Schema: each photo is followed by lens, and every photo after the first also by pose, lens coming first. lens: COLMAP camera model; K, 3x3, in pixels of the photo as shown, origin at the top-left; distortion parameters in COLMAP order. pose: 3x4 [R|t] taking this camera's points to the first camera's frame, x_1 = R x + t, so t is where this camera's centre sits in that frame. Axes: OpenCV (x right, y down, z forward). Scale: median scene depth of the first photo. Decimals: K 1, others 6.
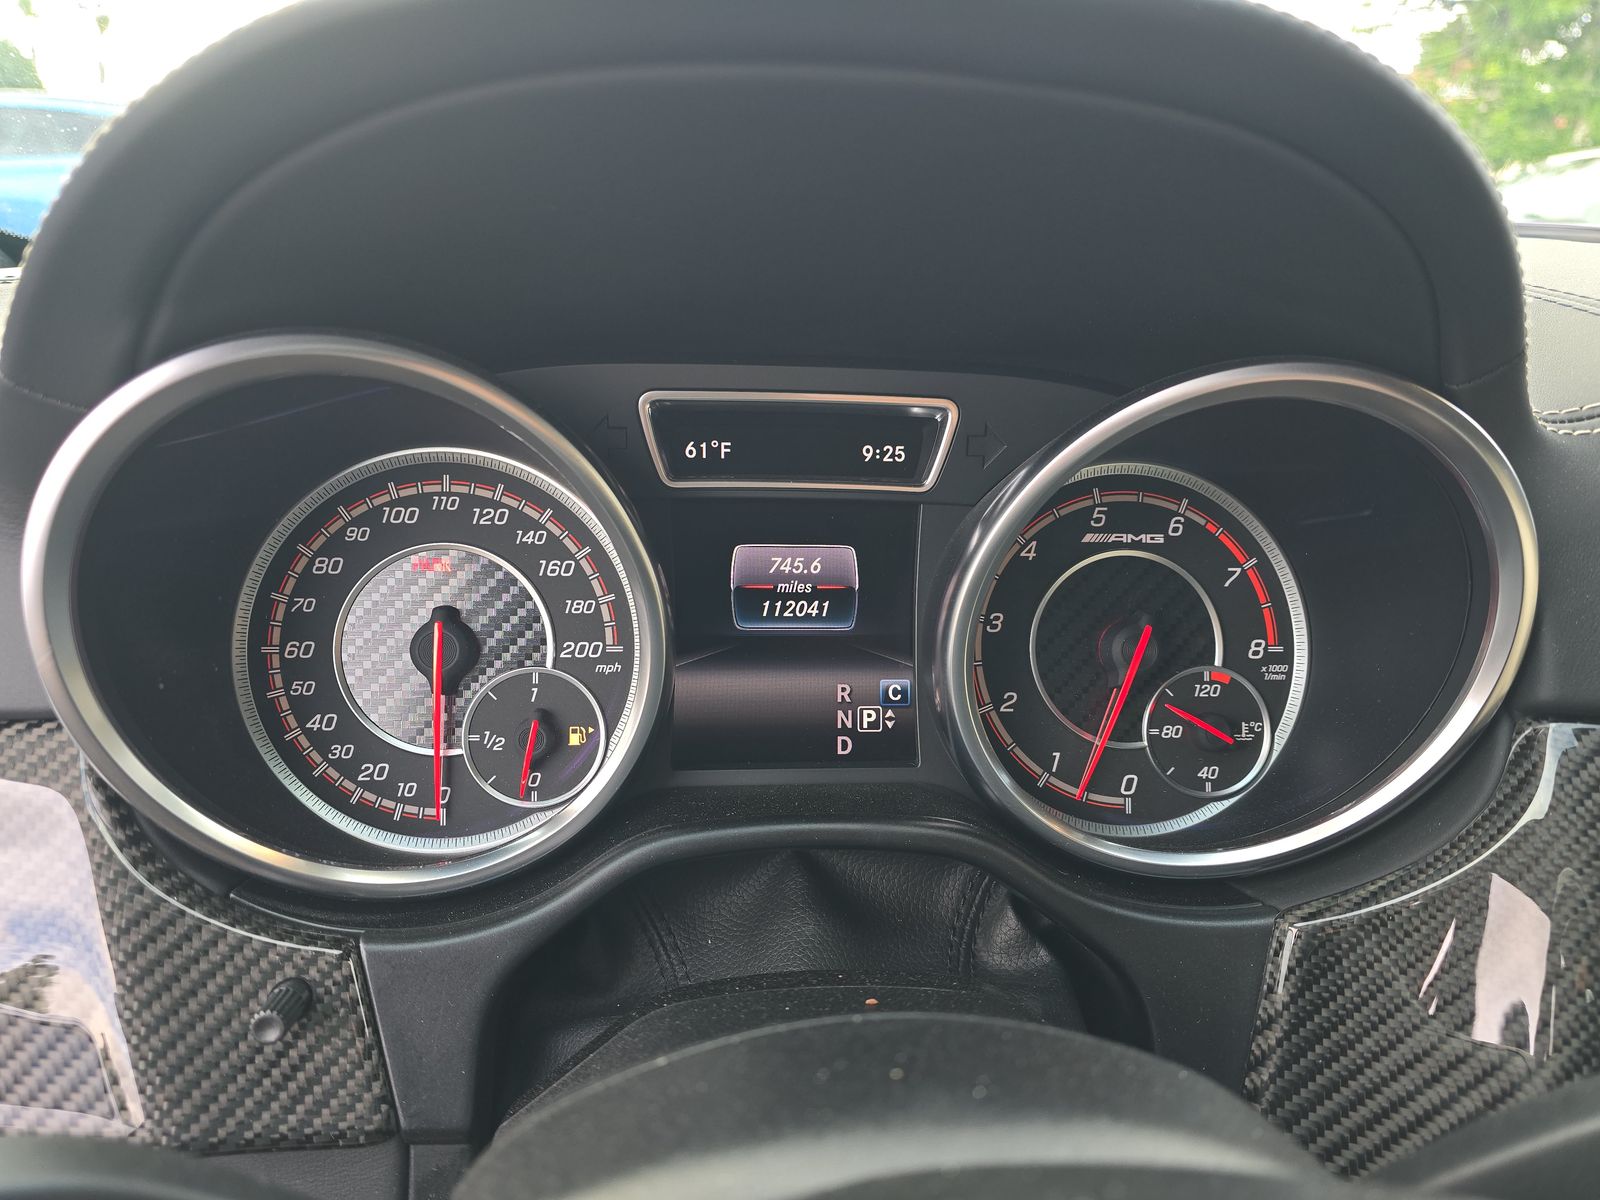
lens RADIAL K [[1066.5, 0, 805.3], [0, 1066.5, 598.5], [0, 0, 1]] dist [0.040561, -0.036700]
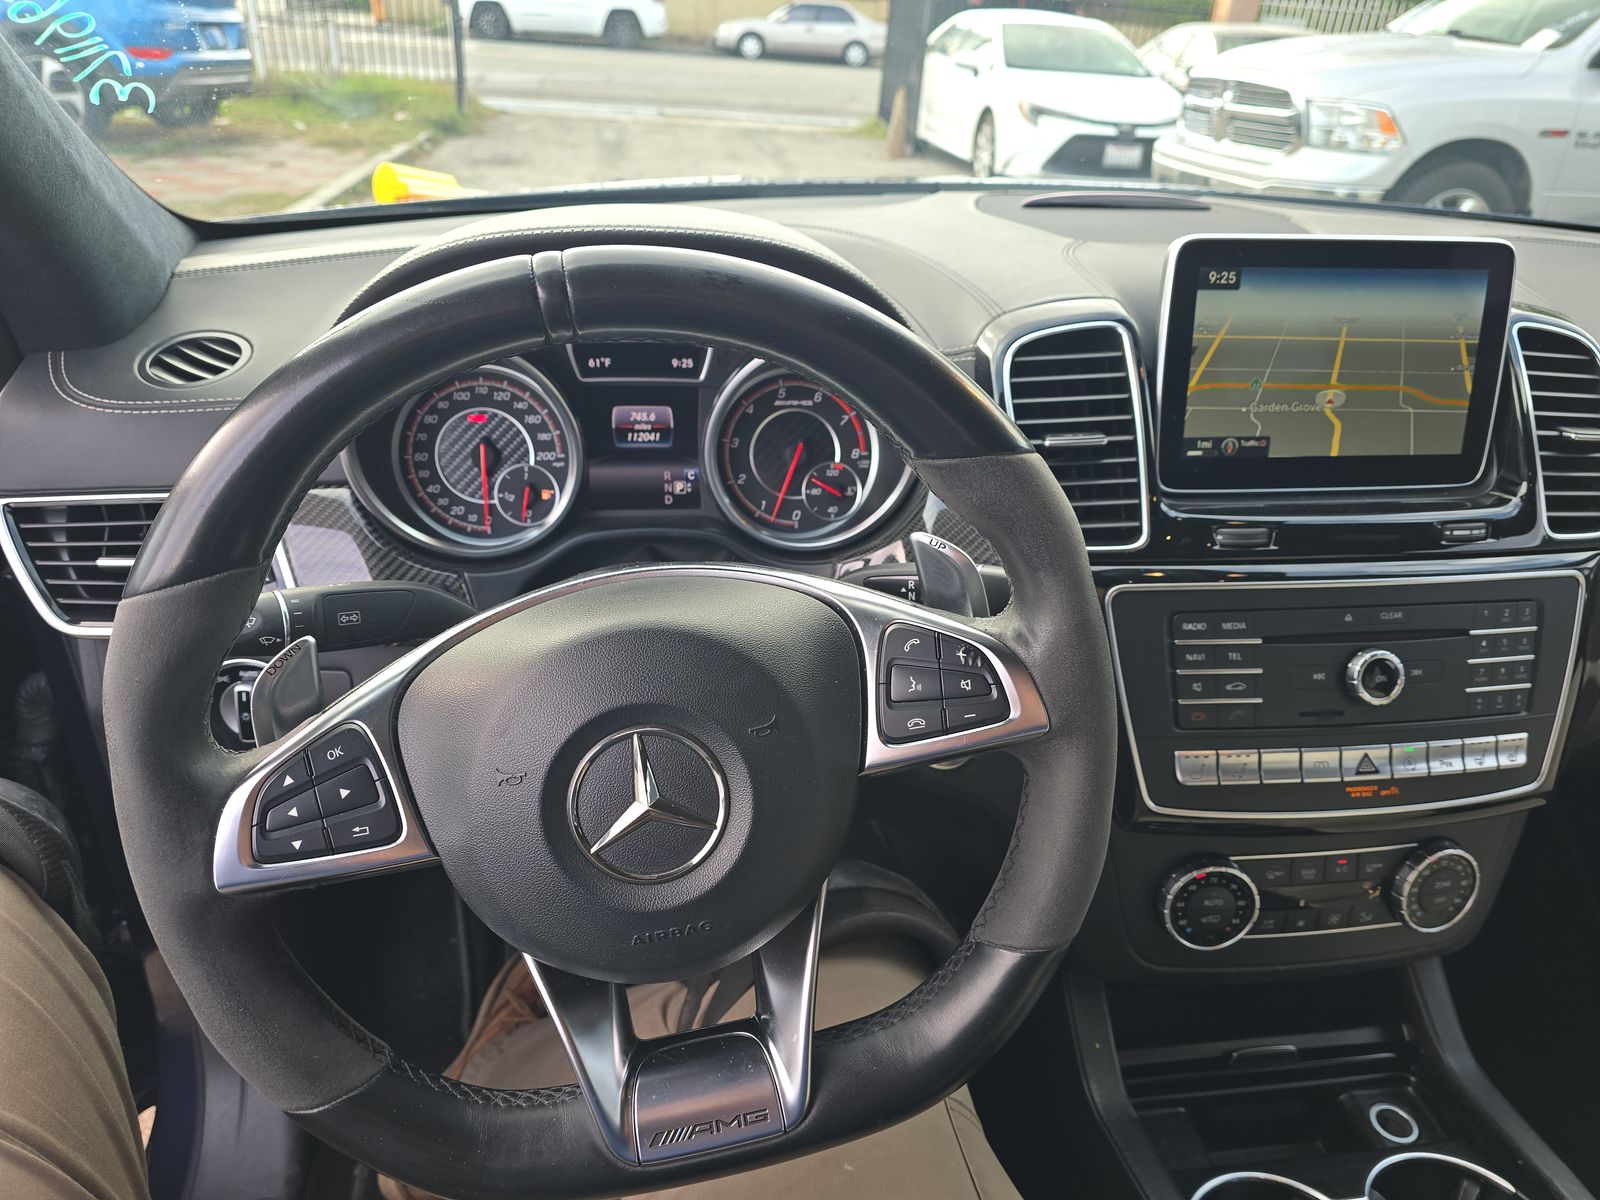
lens RADIAL K [[1066.5, 0, 800.9], [0, 1066.5, 613.6], [0, 0, 1]] dist [0.040561, -0.036700]
pose [[0.998926, -0.017585, 0.042862, 0.218629], [0.010081, 0.985501, 0.169368, -0.001288], [-0.045219, -0.168754, 0.984620, -1.265094]]
